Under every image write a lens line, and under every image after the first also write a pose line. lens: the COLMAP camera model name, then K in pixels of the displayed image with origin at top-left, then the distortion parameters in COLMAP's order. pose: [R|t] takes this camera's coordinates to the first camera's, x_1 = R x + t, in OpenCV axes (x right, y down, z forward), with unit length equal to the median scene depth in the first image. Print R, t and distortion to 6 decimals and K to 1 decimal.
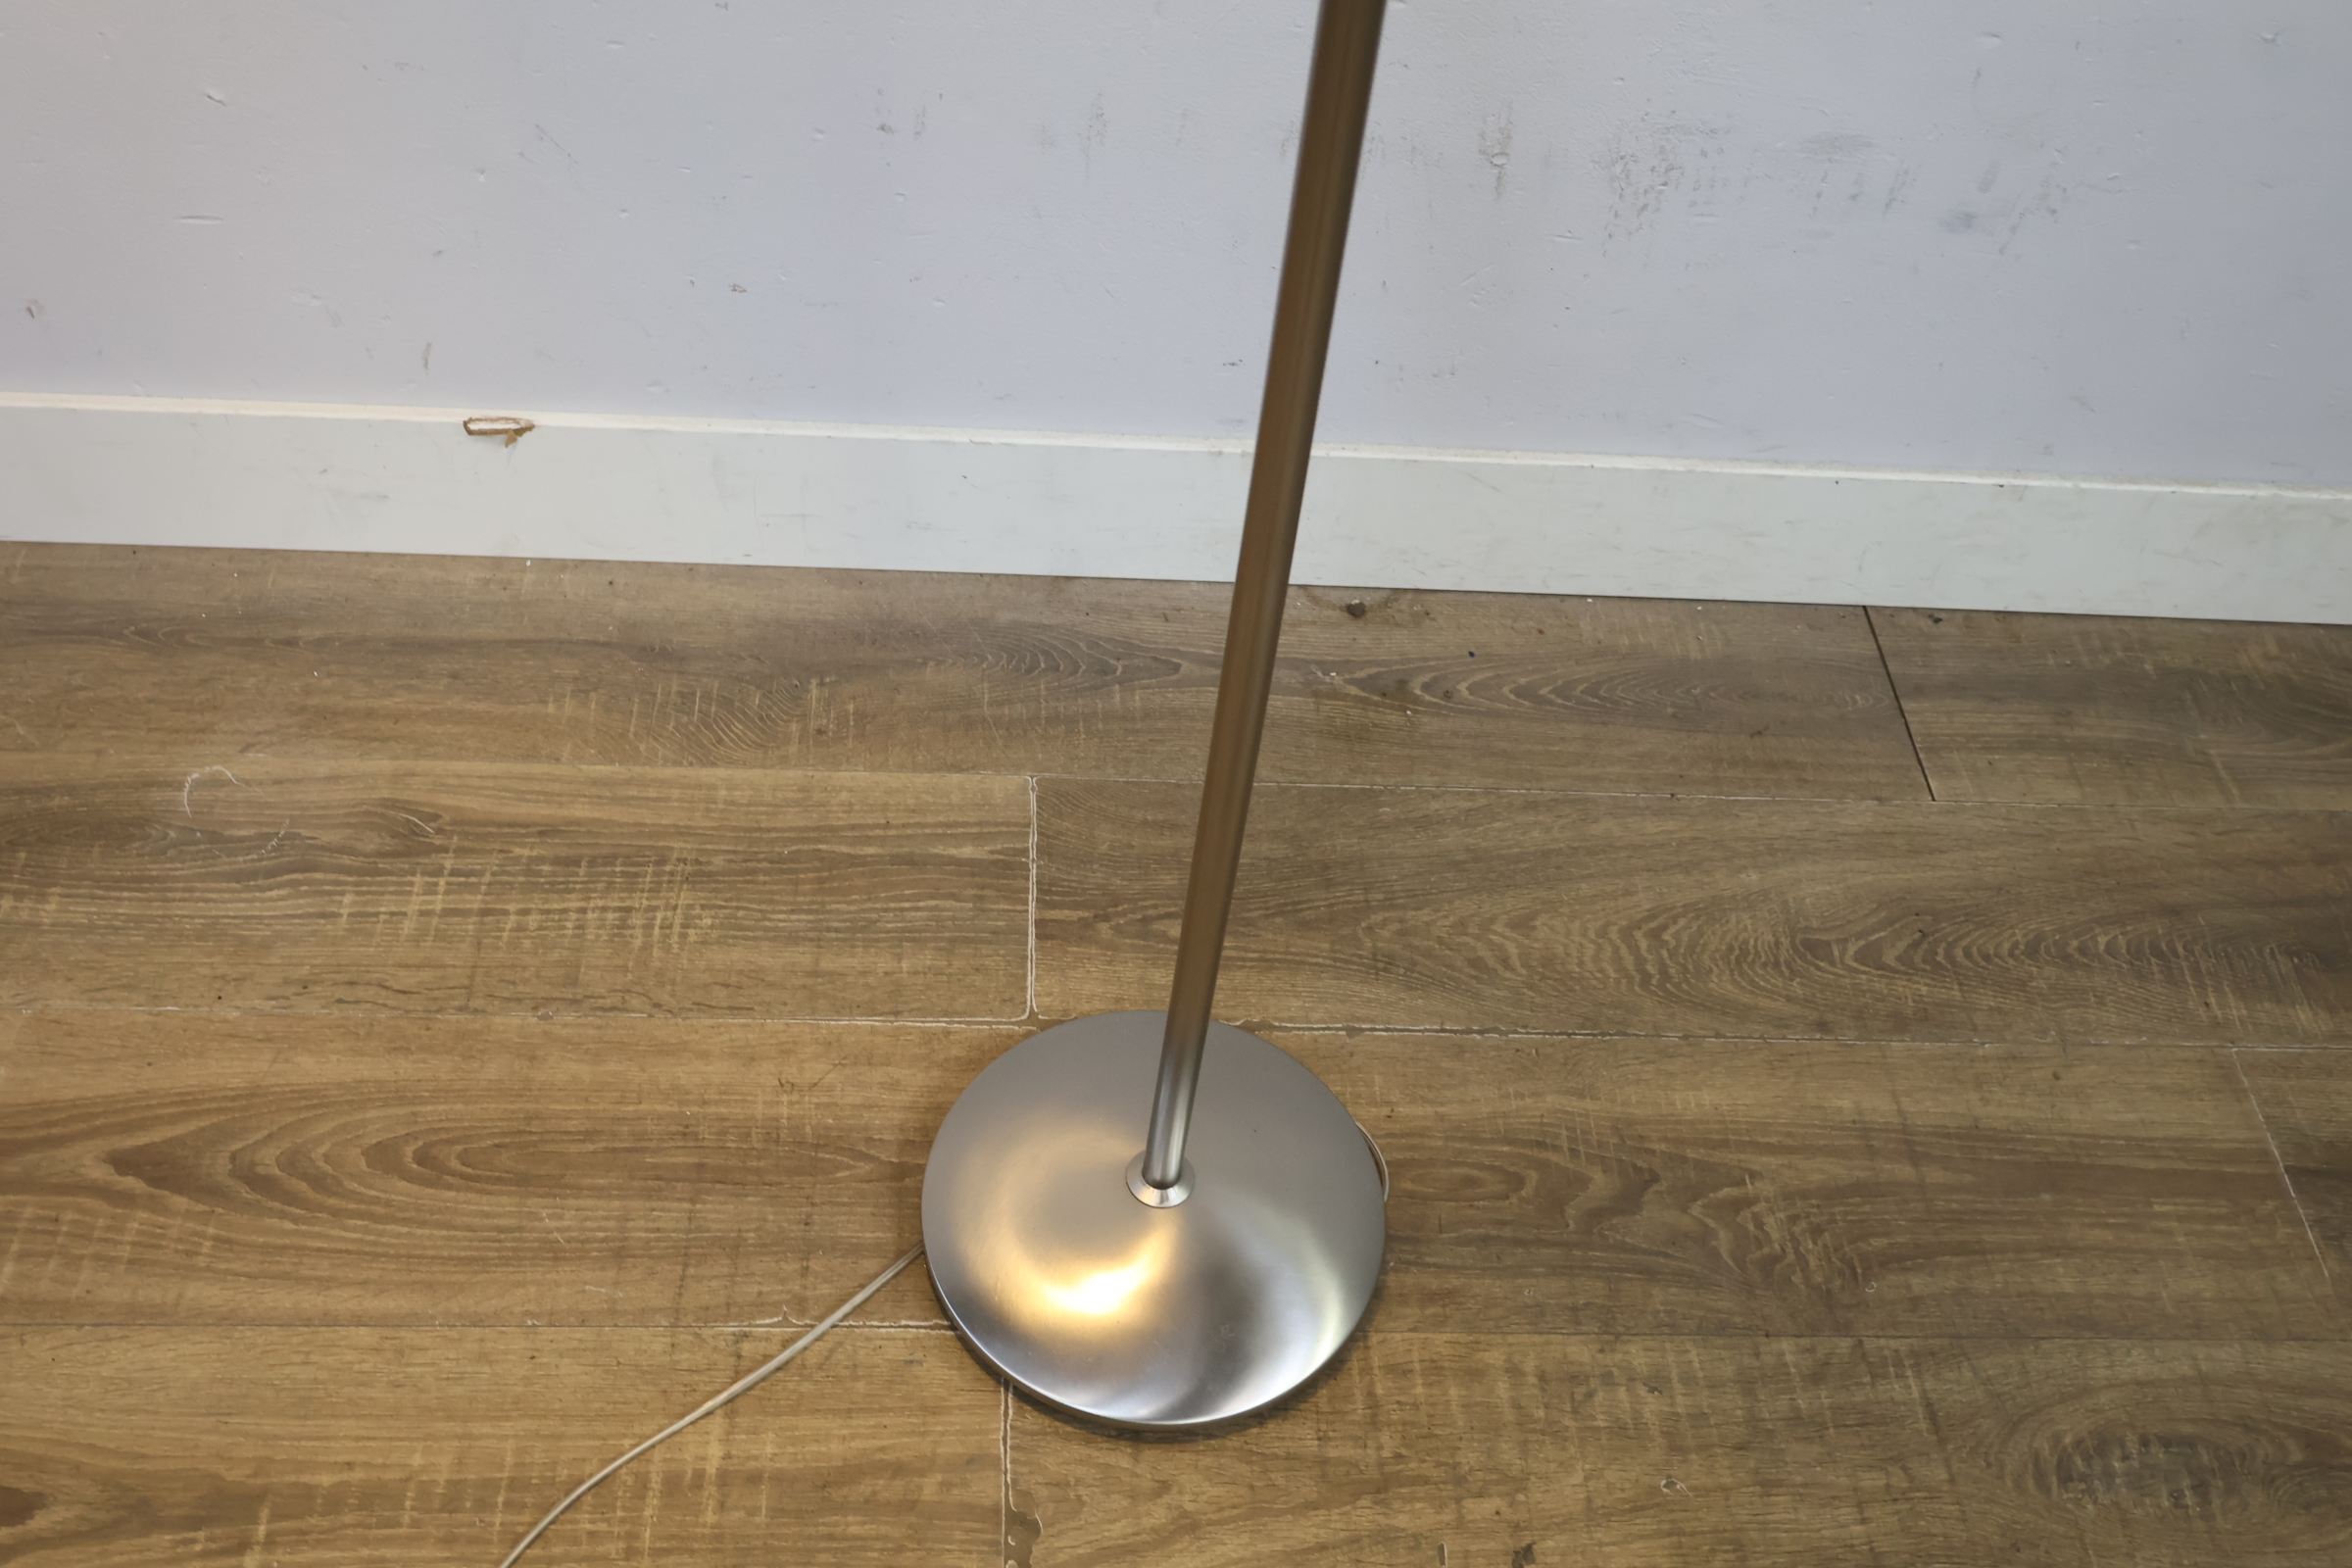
lens RADIAL K [[2256.9, 0, 1178.5], [0, 2256.9, 795.5], [0, 0, 1]] dist [-0.007449, 0.000000]
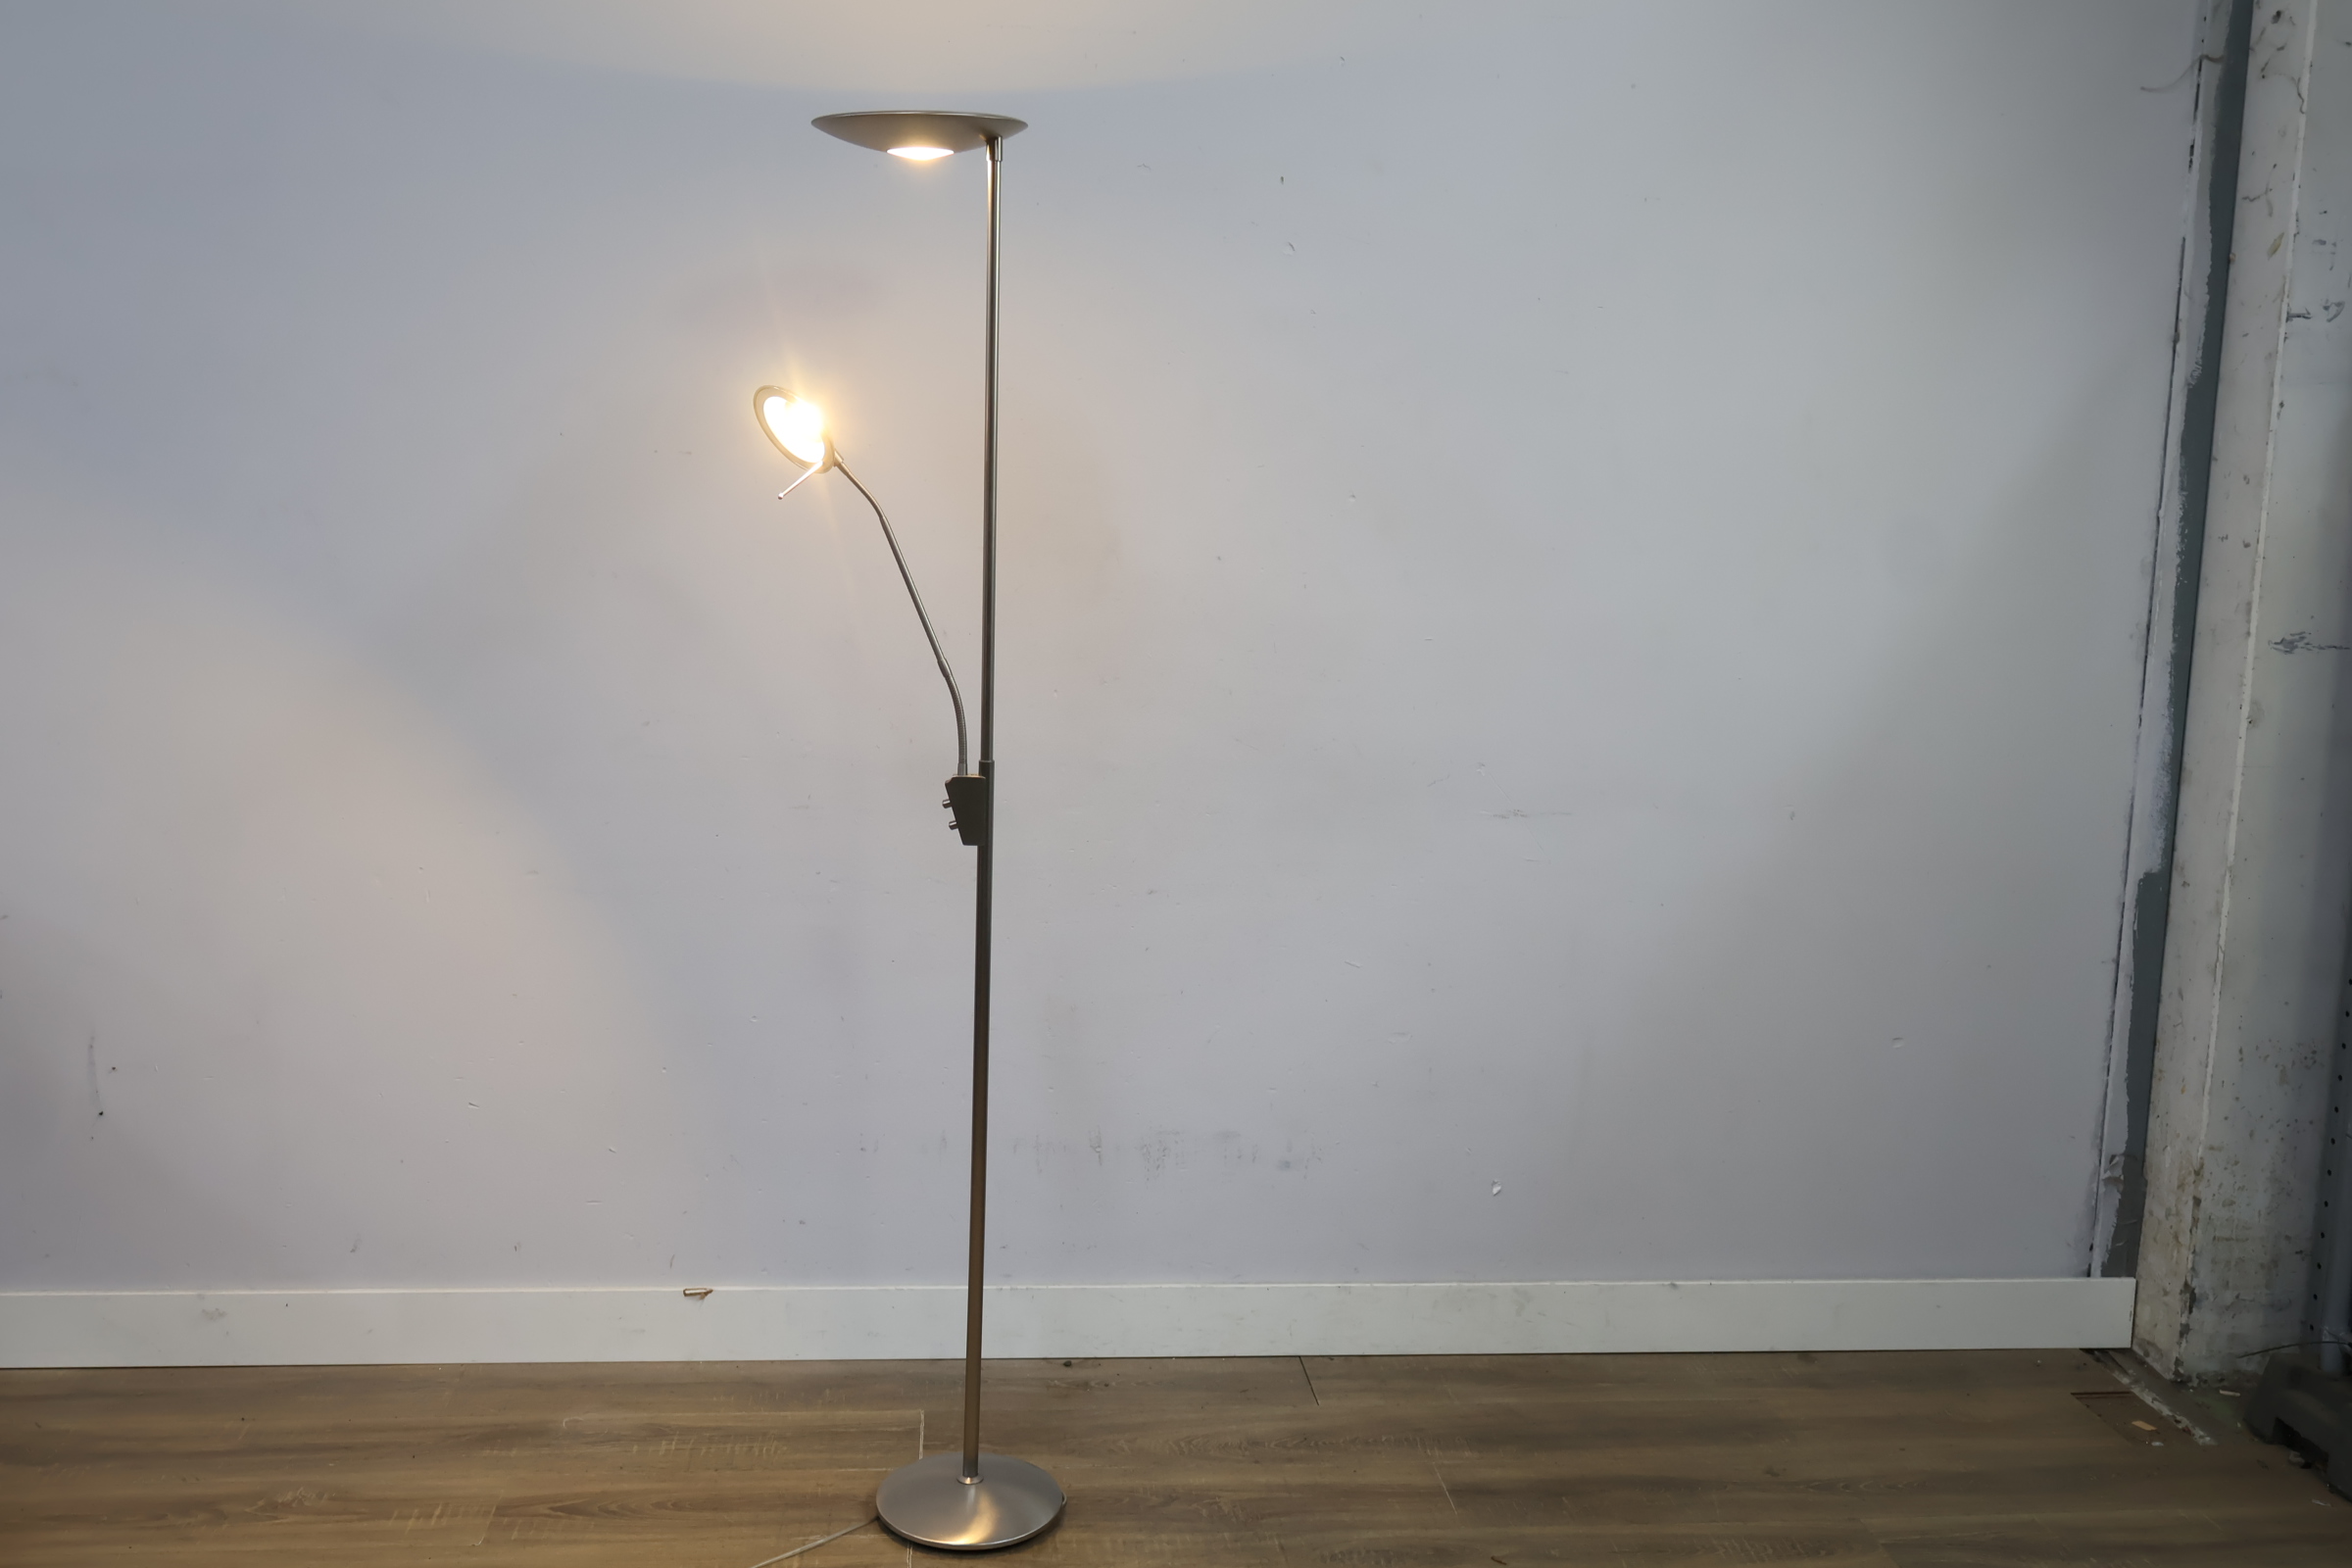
lens RADIAL K [[2256.9, 0, 1199.1], [0, 2256.9, 774.5], [0, 0, 1]] dist [-0.007449, 0.000000]
pose [[0.996372, -0.057741, 0.062516, 0.117703], [0.084280, 0.771306, -0.630859, 1.024946], [-0.011793, 0.633839, 0.773375, -1.277713]]
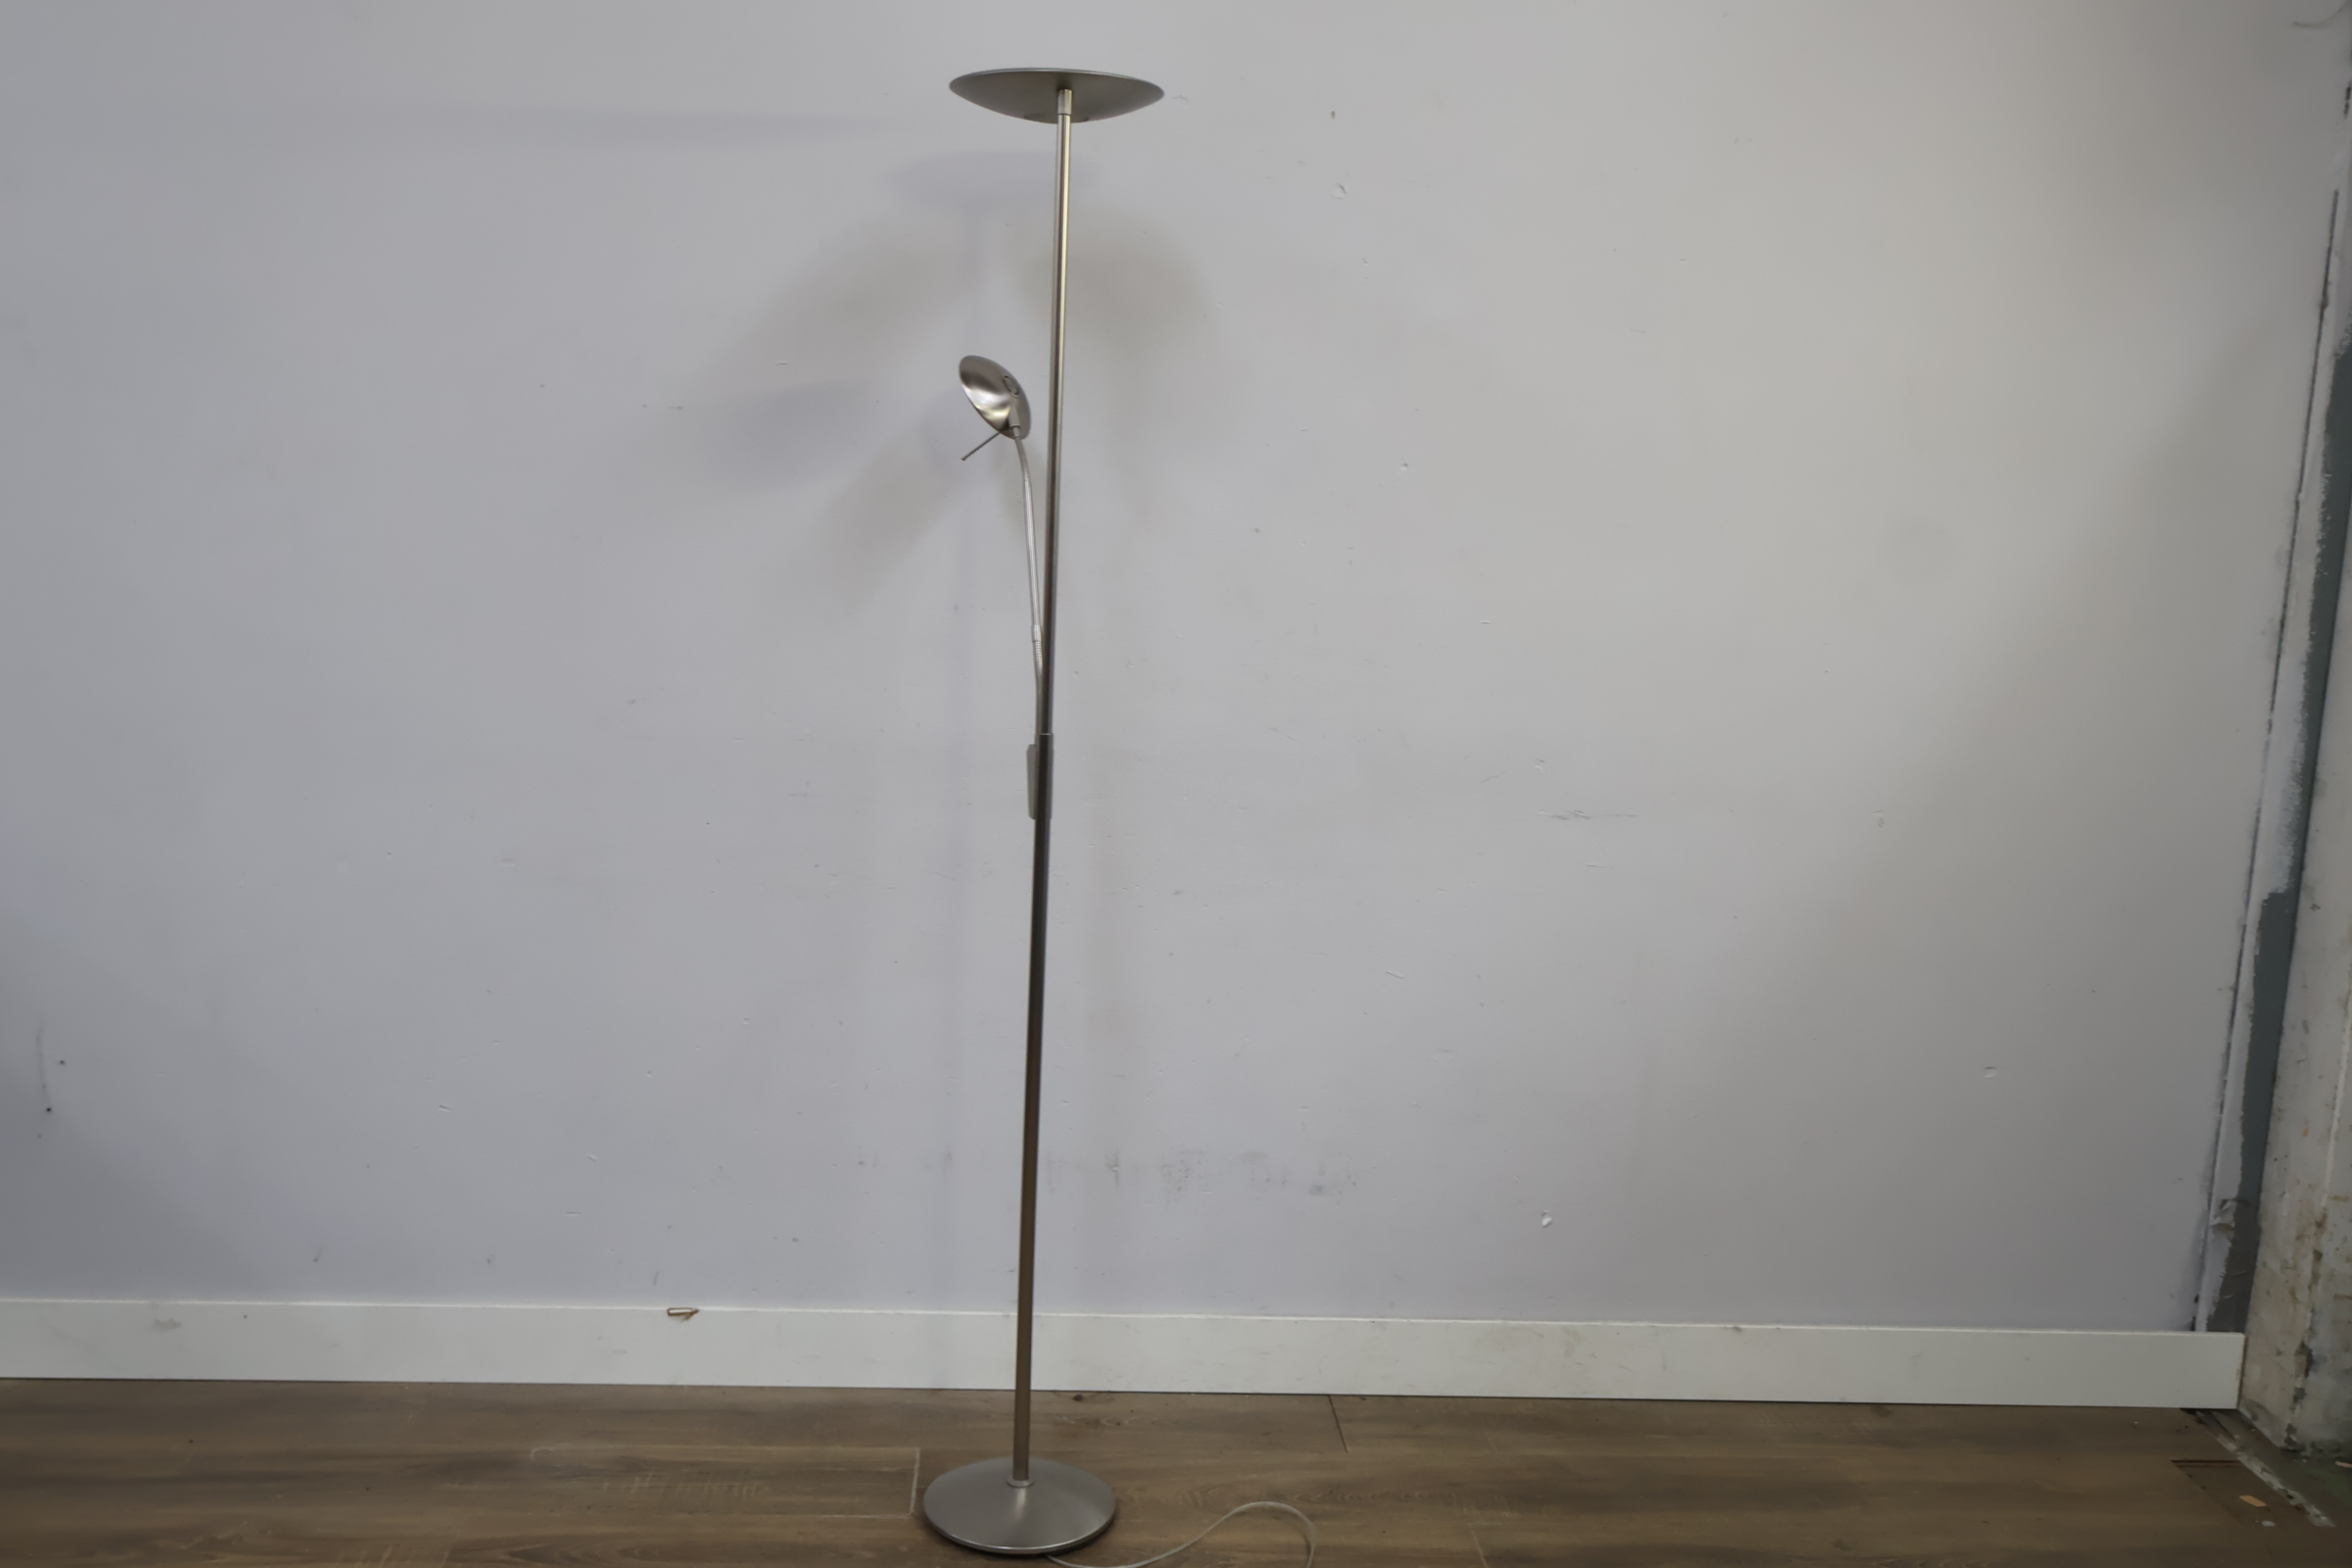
lens RADIAL K [[2256.9, 0, 1189.6], [0, 2256.9, 784.1], [0, 0, 1]] dist [-0.007449, 0.000000]
pose [[0.998787, -0.040057, 0.028621, 0.165885], [0.049183, 0.786208, -0.616001, 0.873655], [0.002173, 0.616662, 0.787225, -1.141275]]
